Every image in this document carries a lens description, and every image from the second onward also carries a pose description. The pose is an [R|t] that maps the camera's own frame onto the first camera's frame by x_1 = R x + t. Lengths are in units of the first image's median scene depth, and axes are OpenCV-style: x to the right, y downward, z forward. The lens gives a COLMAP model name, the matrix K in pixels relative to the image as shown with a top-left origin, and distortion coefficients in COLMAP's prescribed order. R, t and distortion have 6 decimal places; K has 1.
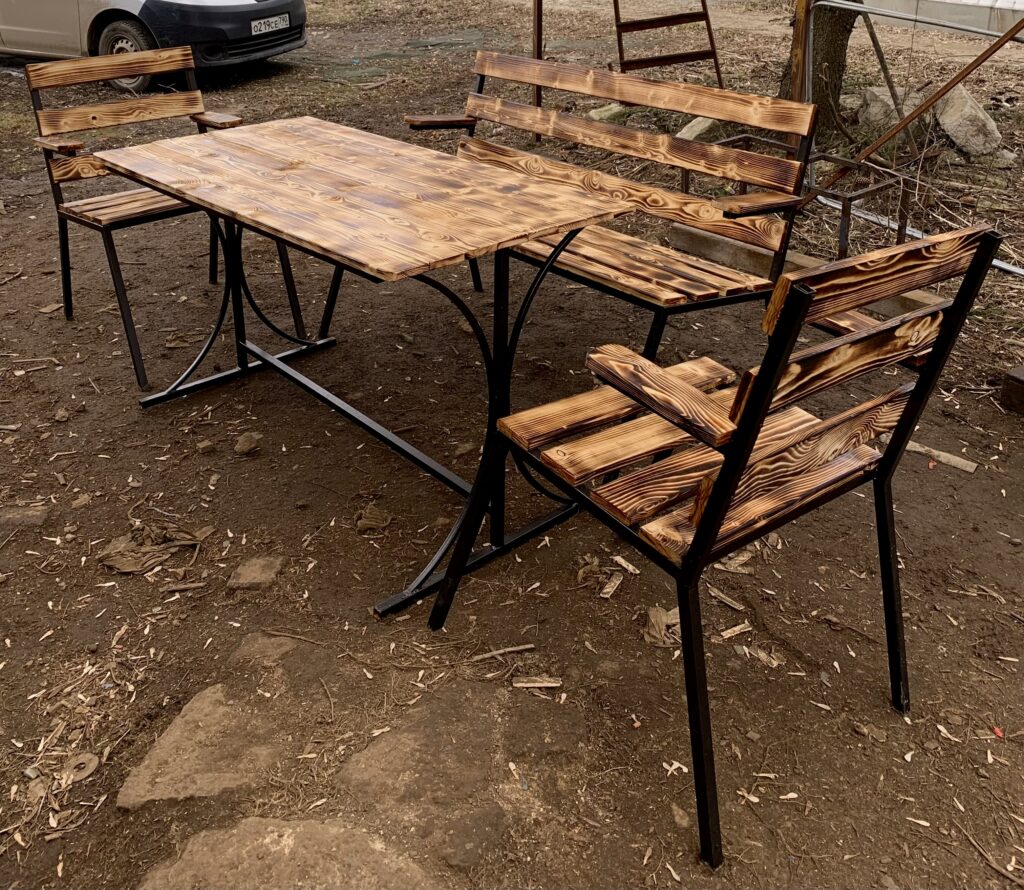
lens RADIAL K [[922.0, 0, 512.0], [0, 922.0, 445.0], [0, 0, 1]] dist [0.018451, -0.005273]
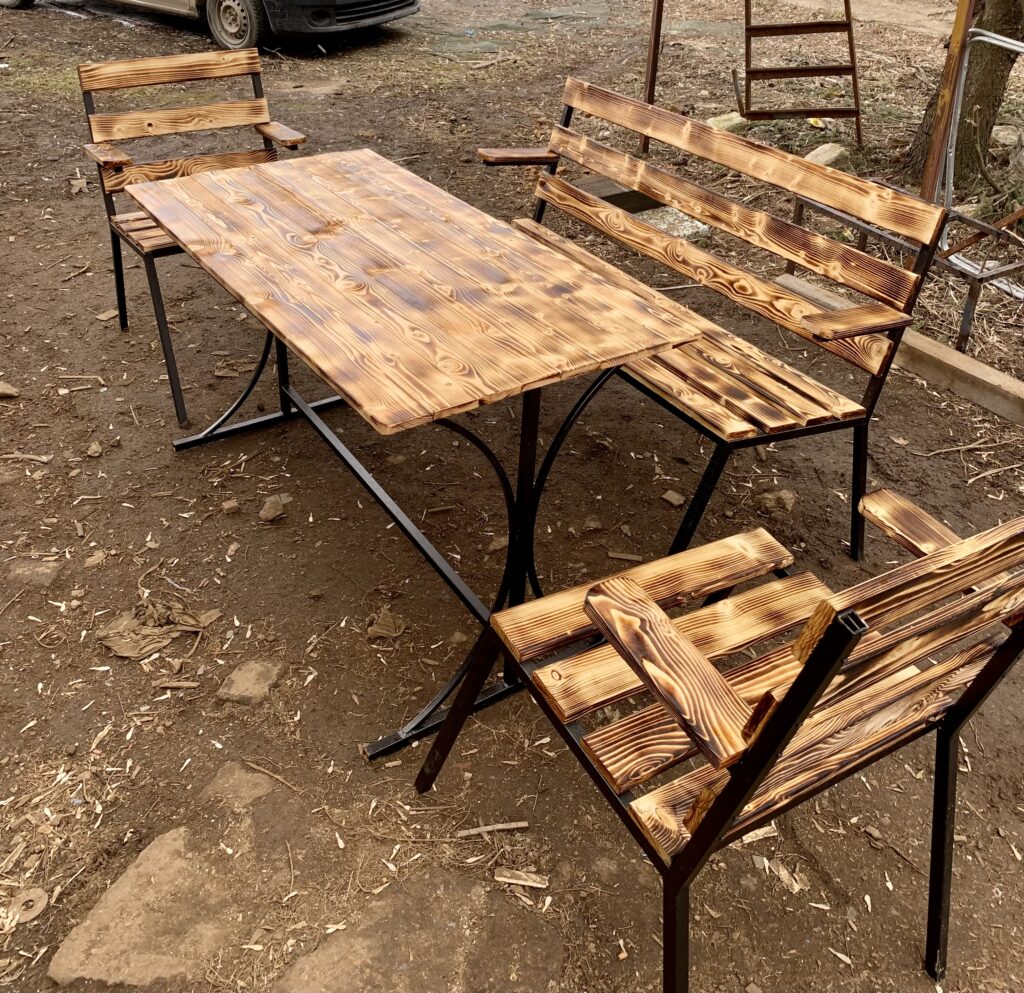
lens RADIAL K [[928.3, 0, 512.8], [0, 928.3, 532.7], [0, 0, 1]] dist [0.018324, -0.017915]
pose [[0.990846, 0.105603, -0.084102, 0.047542], [-0.096102, 0.989278, 0.109966, -0.137937], [0.094813, -0.100877, 0.990371, 0.113183]]
